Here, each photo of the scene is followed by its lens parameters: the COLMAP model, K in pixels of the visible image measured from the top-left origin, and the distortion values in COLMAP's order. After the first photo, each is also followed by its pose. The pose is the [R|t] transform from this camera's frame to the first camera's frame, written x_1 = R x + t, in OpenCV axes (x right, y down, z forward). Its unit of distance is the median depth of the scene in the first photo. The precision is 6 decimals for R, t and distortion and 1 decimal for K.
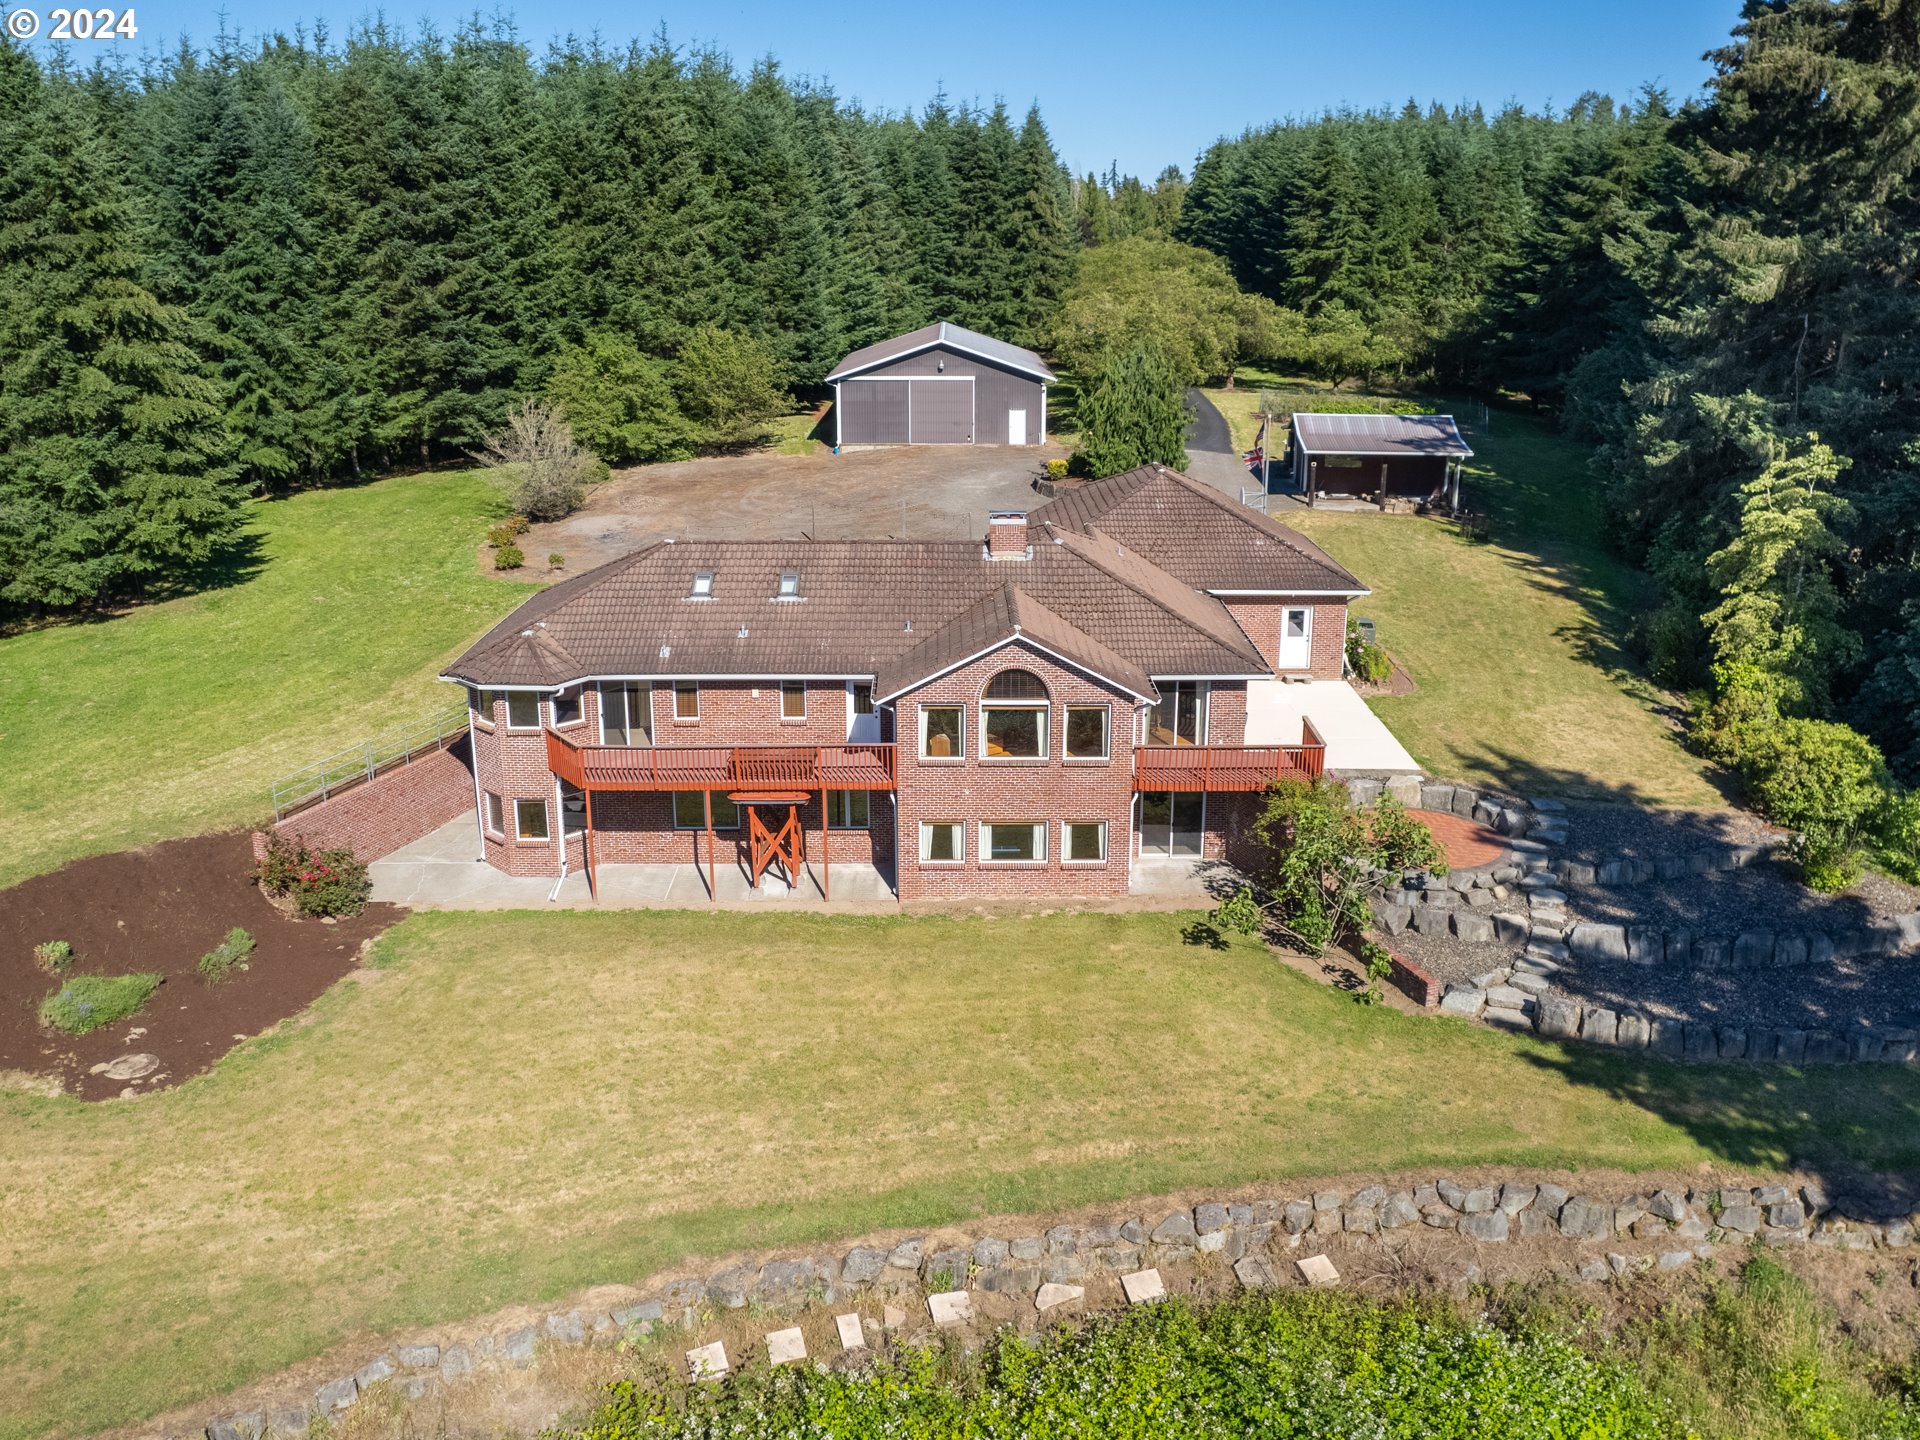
lens RADIAL K [[1601.1, 0, 962.2], [0, 1601.1, 713.8], [0, 0, 1]] dist [-0.051442, 0.009823]
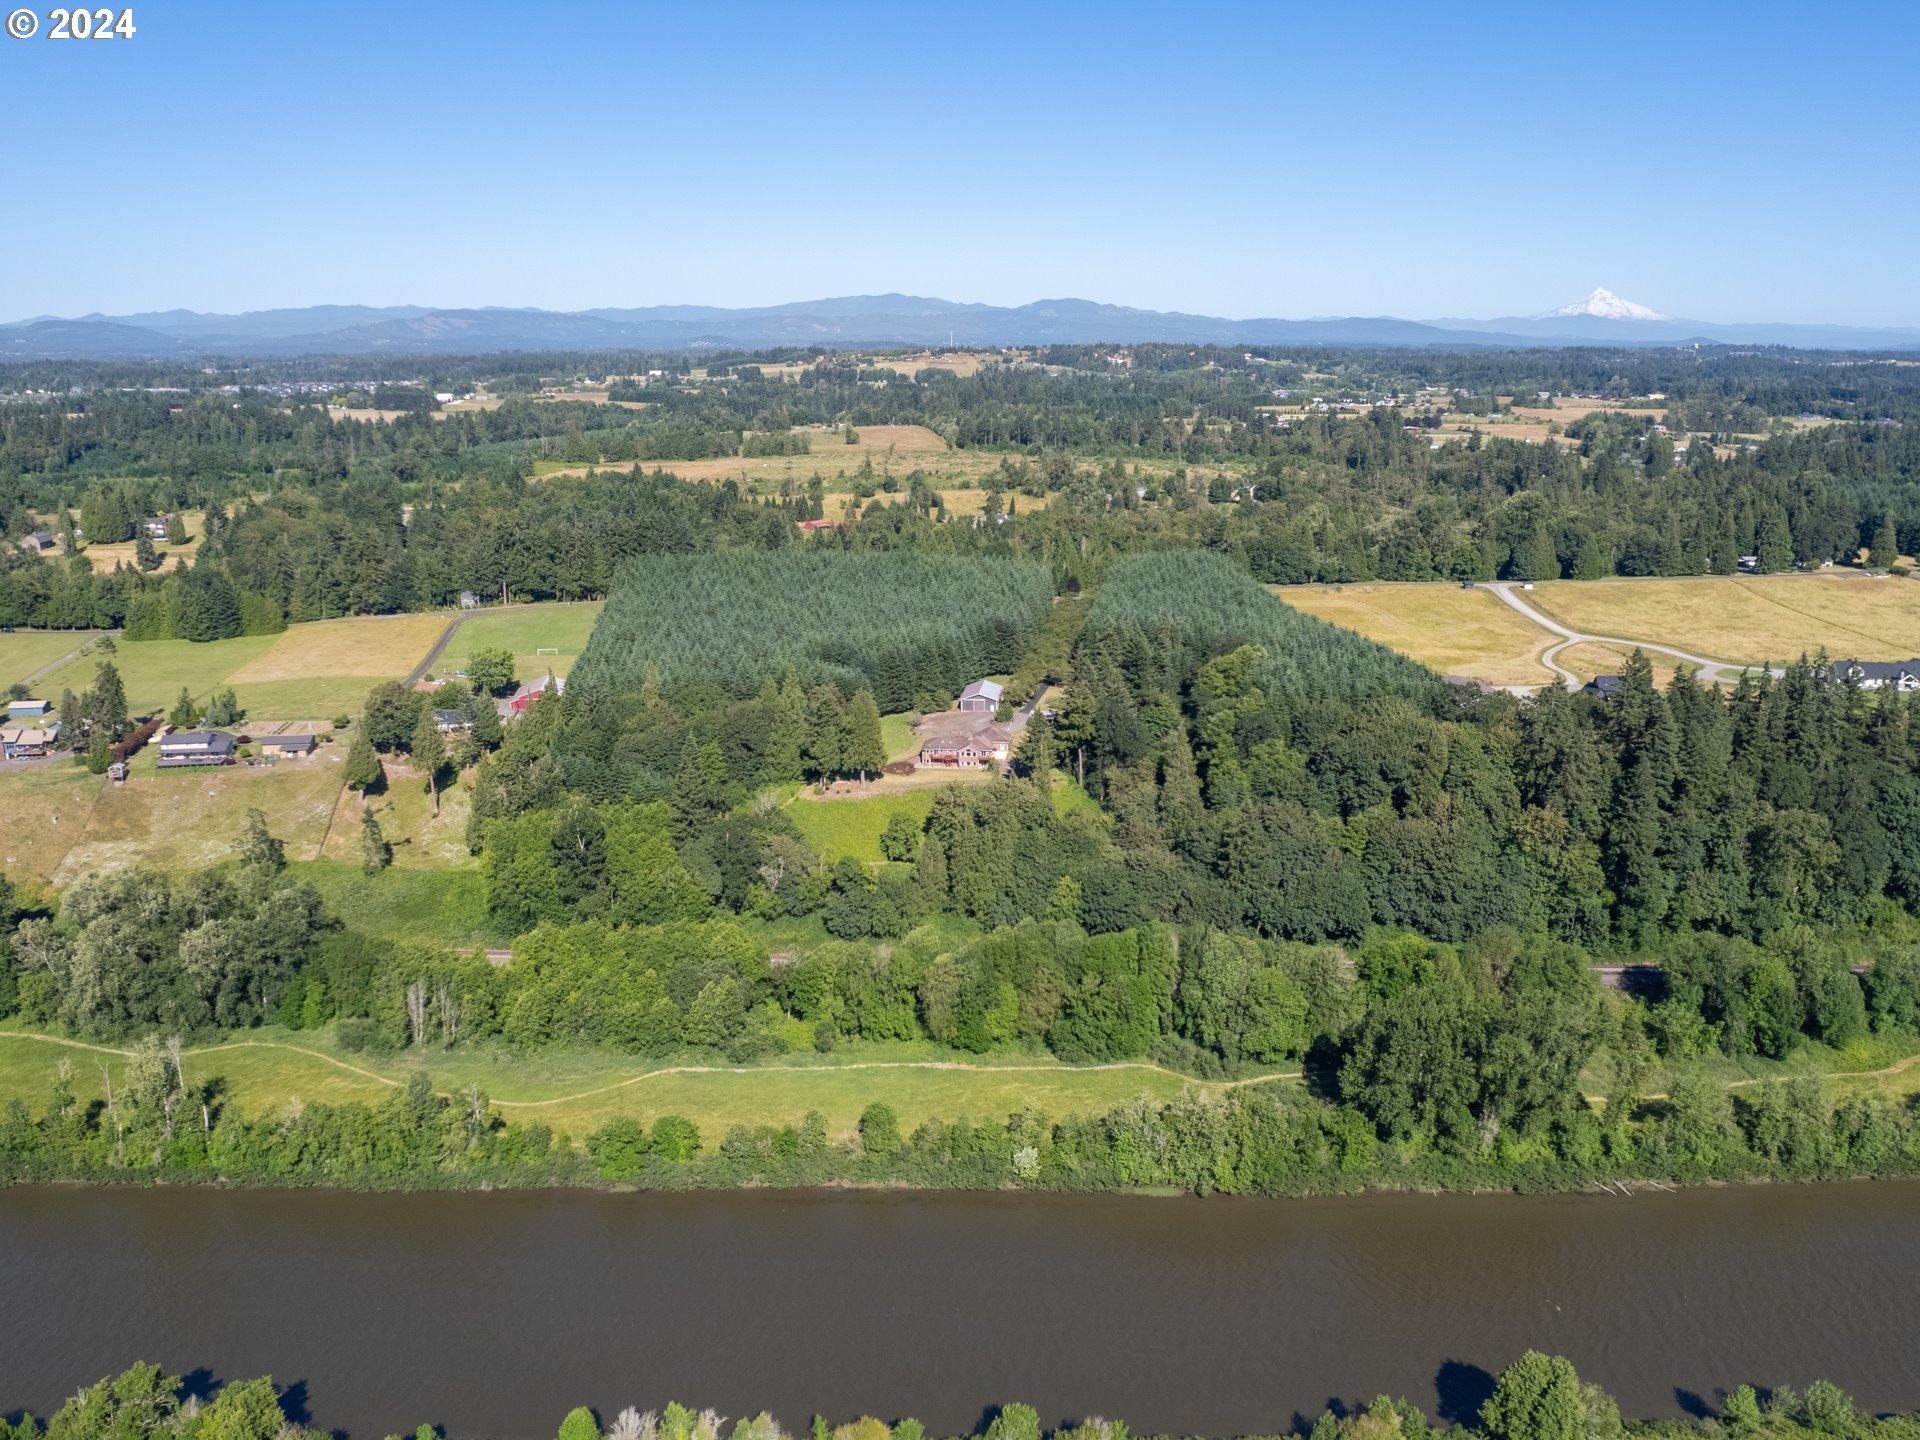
lens RADIAL K [[1601.1, 0, 962.1], [0, 1601.1, 724.0], [0, 0, 1]] dist [-0.051442, 0.009823]
pose [[0.993433, 0.018546, -0.112904, 0.637486], [-0.023850, 0.998665, -0.045811, 0.160285], [0.111903, 0.048203, 0.992549, -5.221748]]
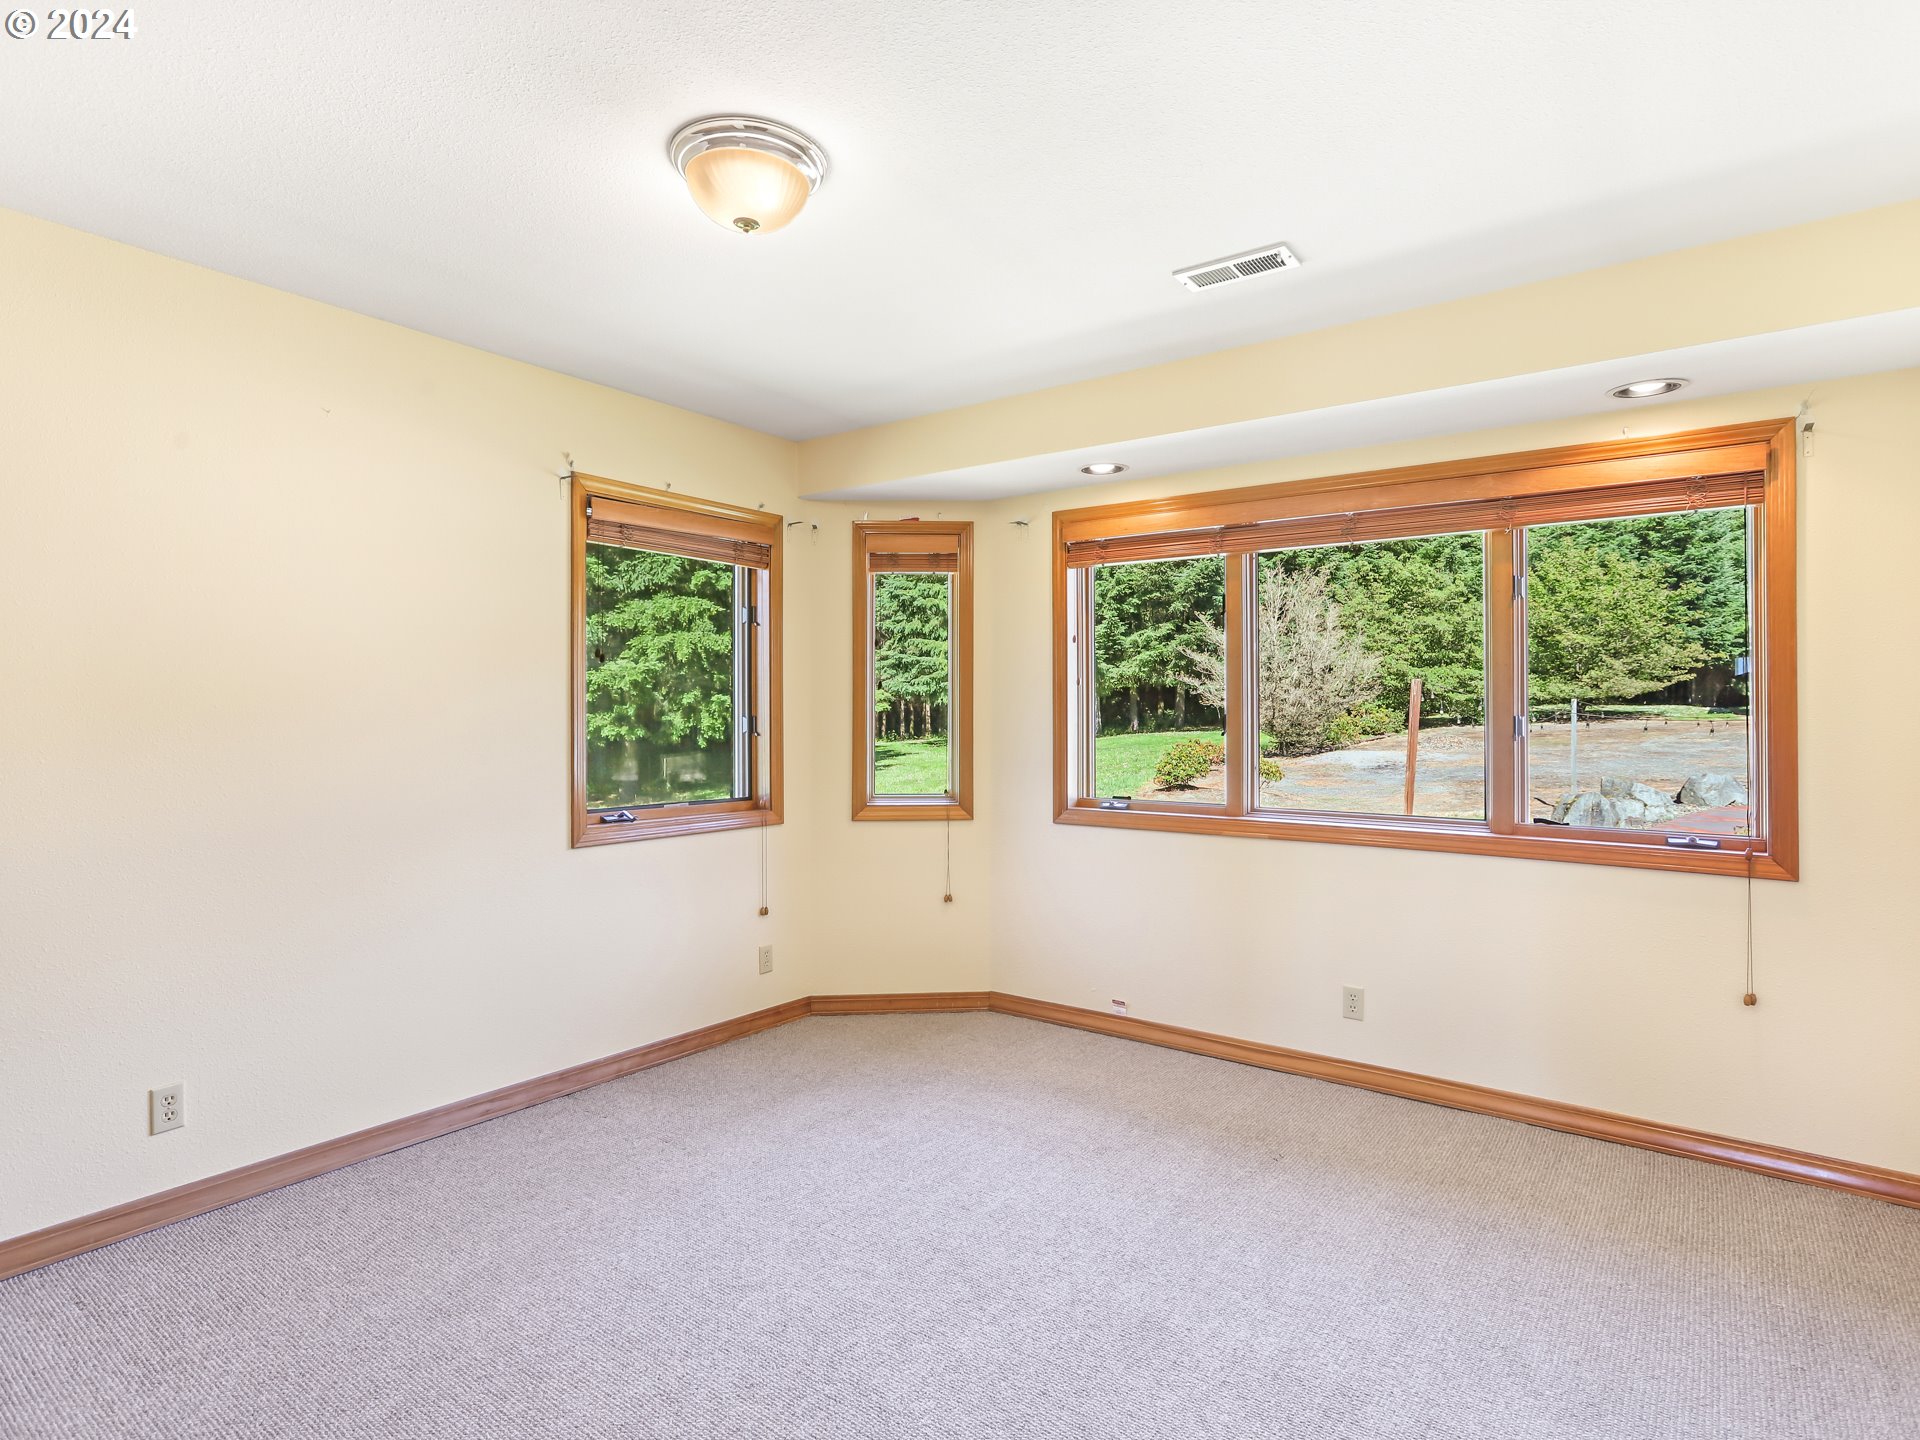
lens RADIAL K [[1039.6, 0, 957.1], [0, 1039.6, 715.5], [0, 0, 1]] dist [-0.021315, 0.005955]
pose [[0.808911, 0.007559, -0.587882, -0.117418], [-0.169822, 0.960300, -0.221323, -0.020352], [0.562870, 0.278866, 0.778082, 0.561916]]
